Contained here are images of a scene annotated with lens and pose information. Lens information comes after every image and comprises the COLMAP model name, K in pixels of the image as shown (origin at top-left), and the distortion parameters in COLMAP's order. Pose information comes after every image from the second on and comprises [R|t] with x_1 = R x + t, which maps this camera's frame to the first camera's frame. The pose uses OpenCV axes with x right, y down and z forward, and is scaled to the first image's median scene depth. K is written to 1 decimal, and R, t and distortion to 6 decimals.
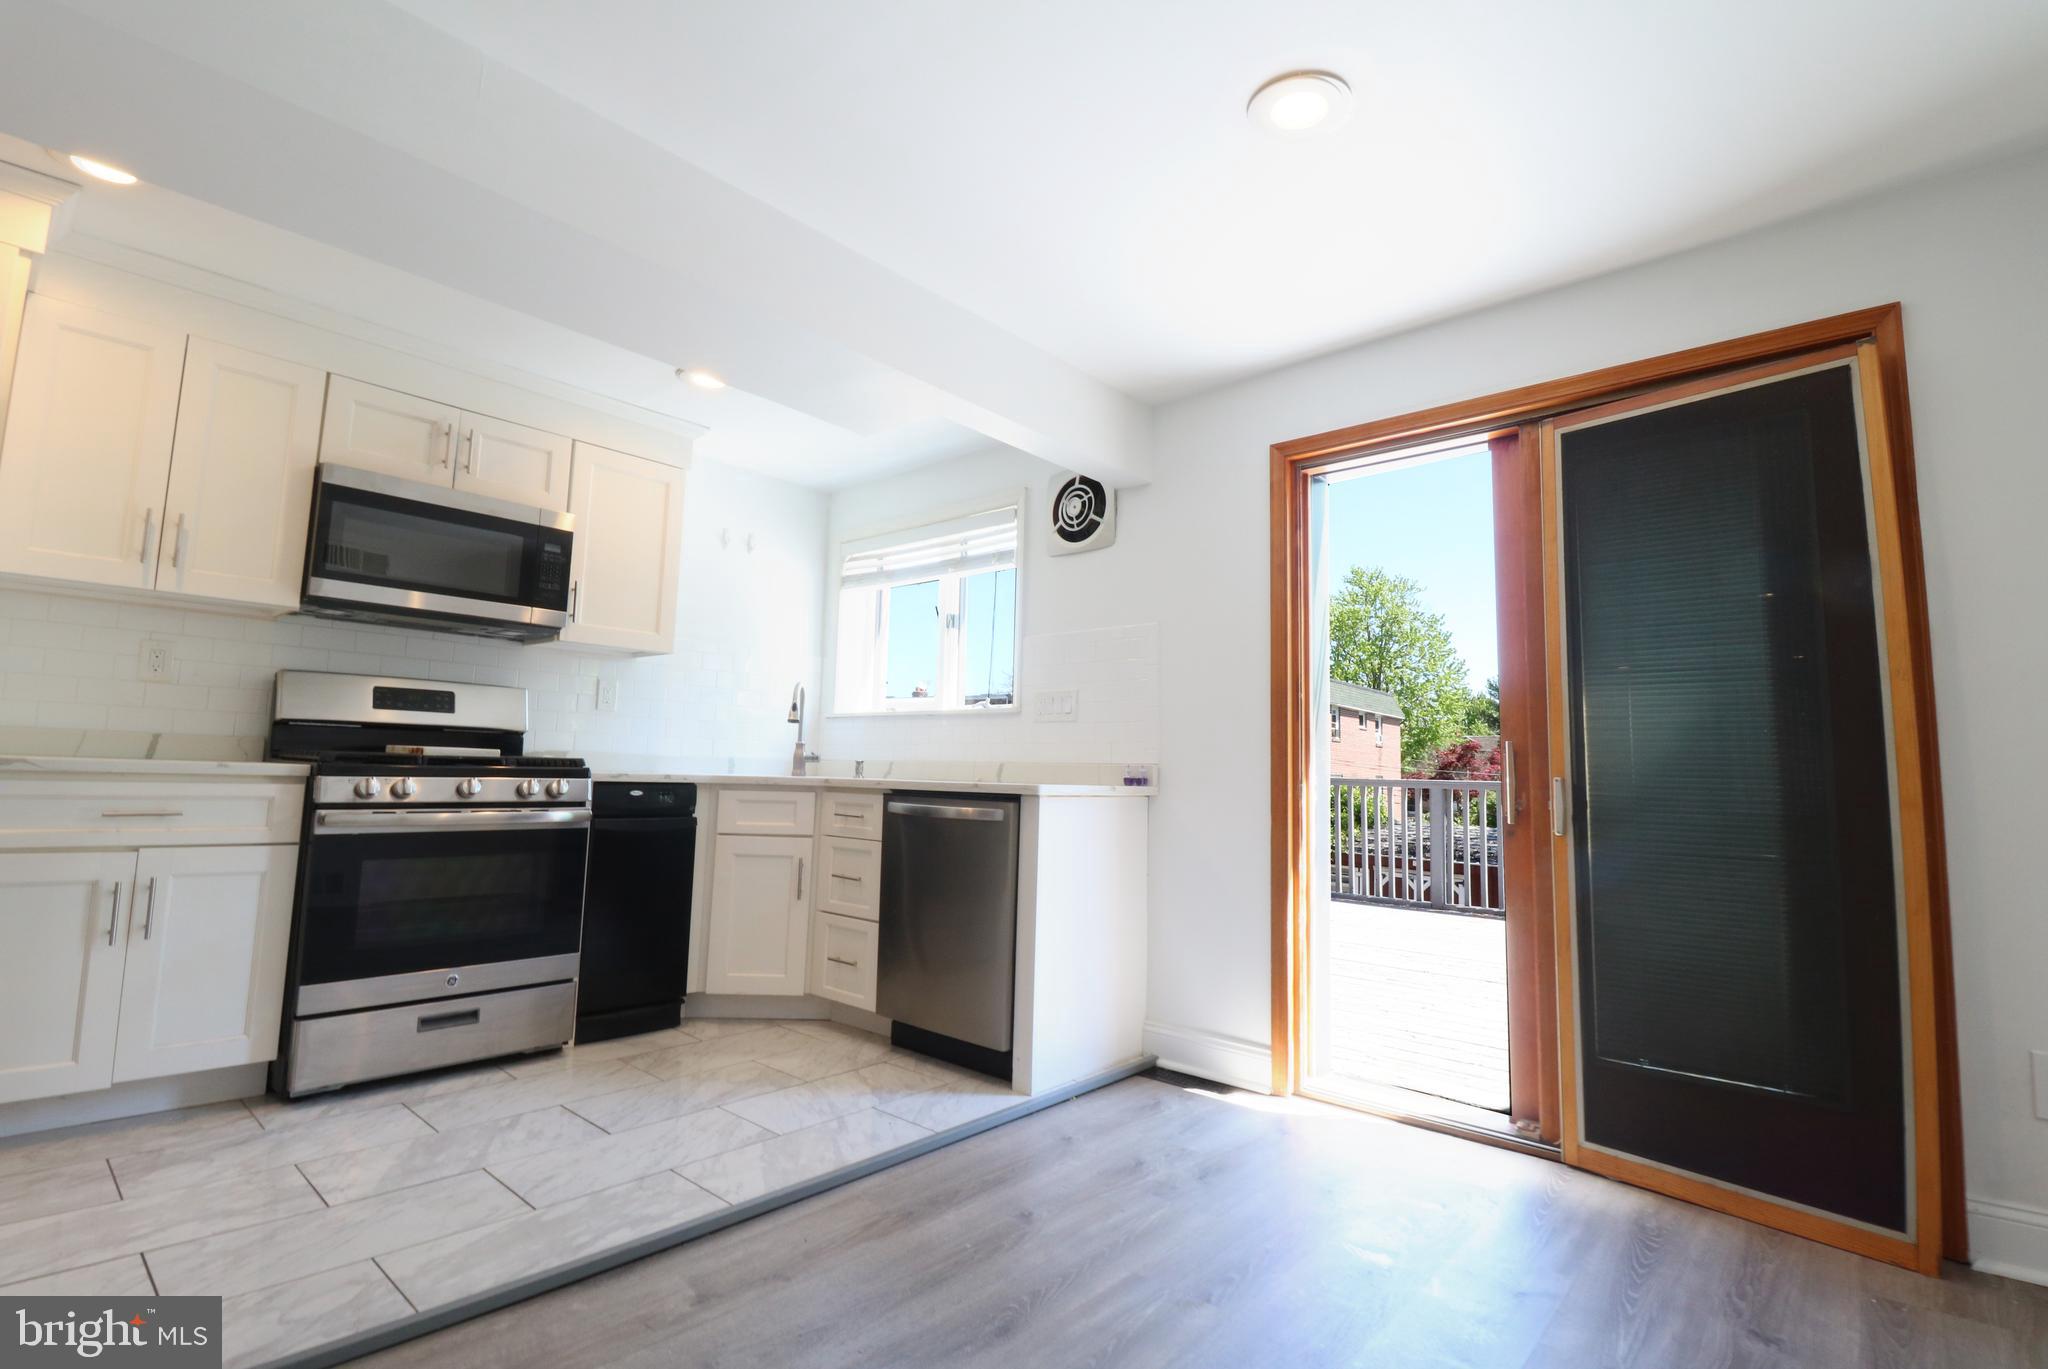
lens RADIAL K [[953.0, 0, 1024.3], [0, 953.0, 667.1], [0, 0, 1]] dist [-0.002883, -0.010542]
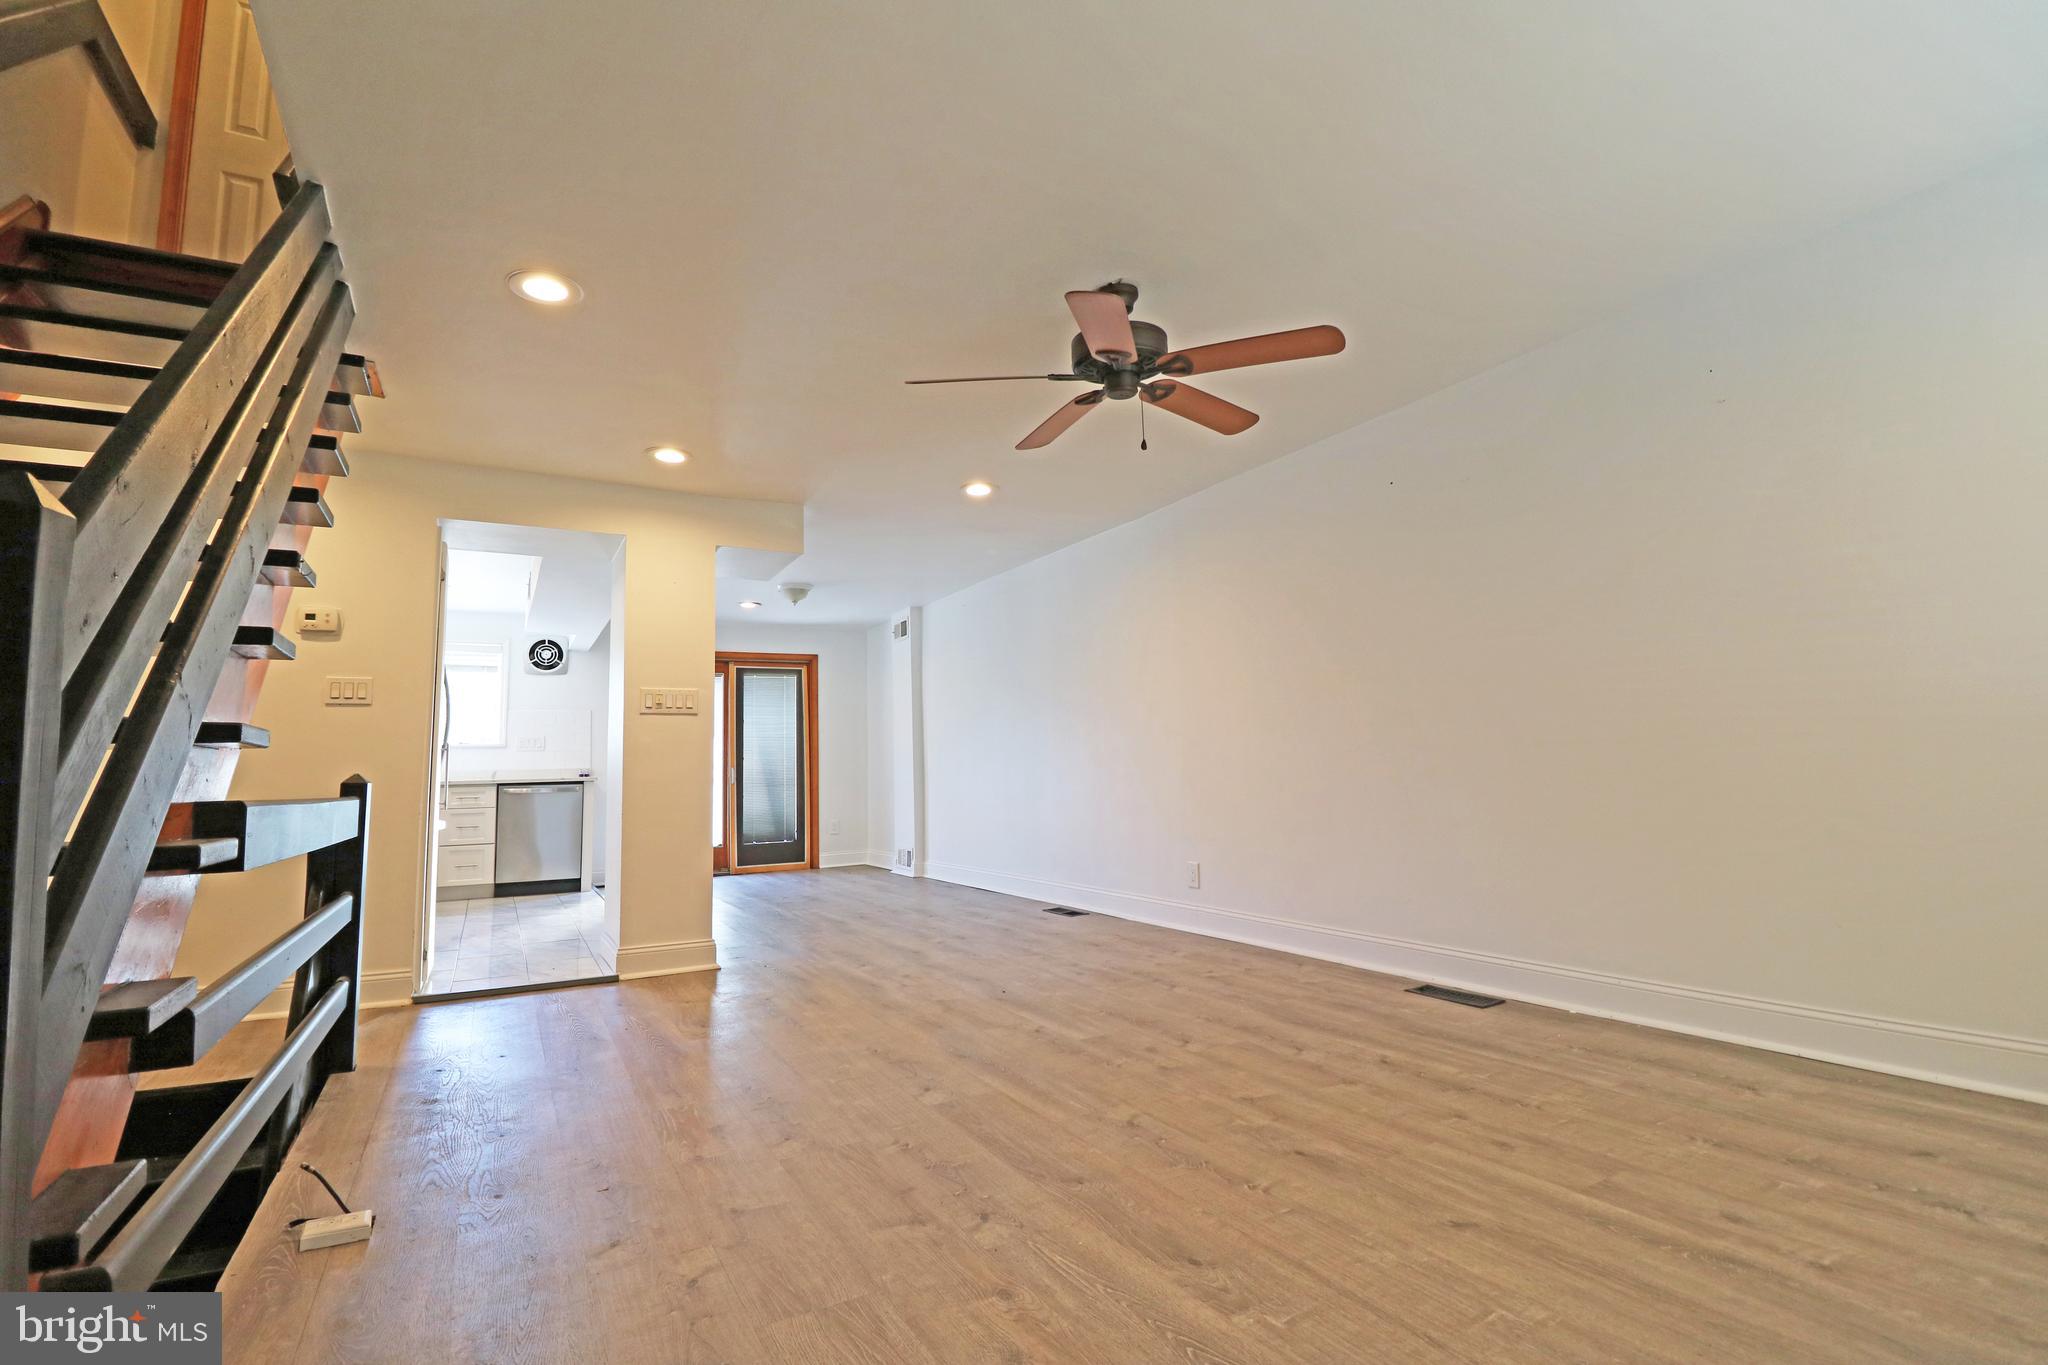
lens RADIAL K [[953.0, 0, 1028.8], [0, 953.0, 662.9], [0, 0, 1]] dist [-0.002883, -0.010542]
pose [[0.321448, 0.071412, 0.944230, -1.737203], [-0.074550, 0.995966, -0.049945, -0.125196], [-0.943988, -0.054338, 0.325475, -0.817962]]
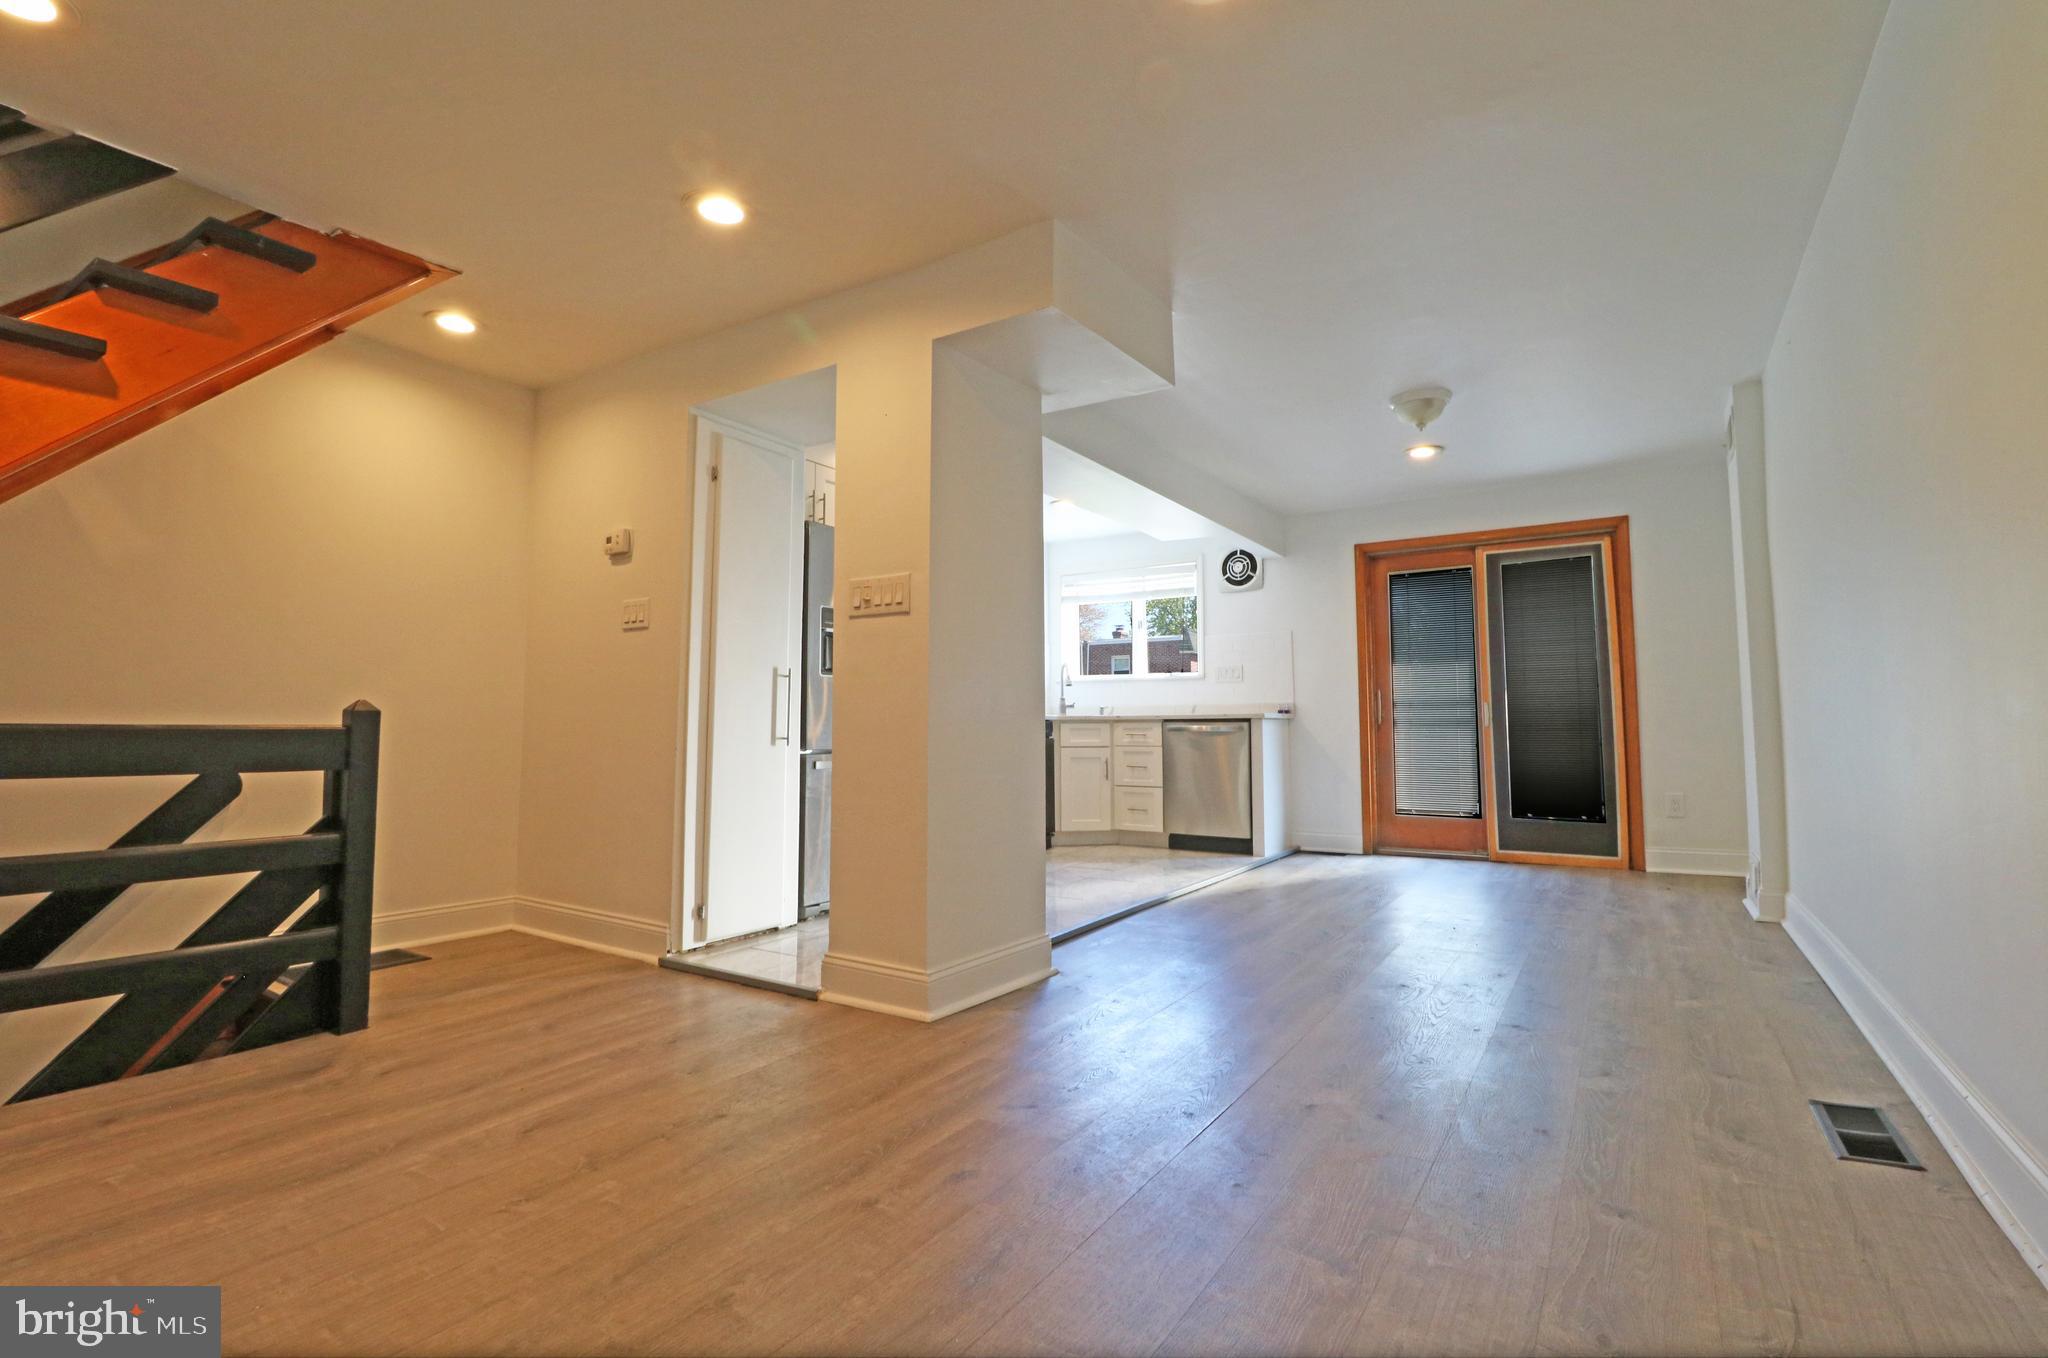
lens RADIAL K [[953.0, 0, 1032.5], [0, 953.0, 664.0], [0, 0, 1]] dist [-0.002883, -0.010542]
pose [[0.986093, -0.019637, 0.165029, -0.674291], [0.011135, 0.998570, 0.052287, -0.083337], [-0.165820, -0.049722, 0.984902, -0.802056]]
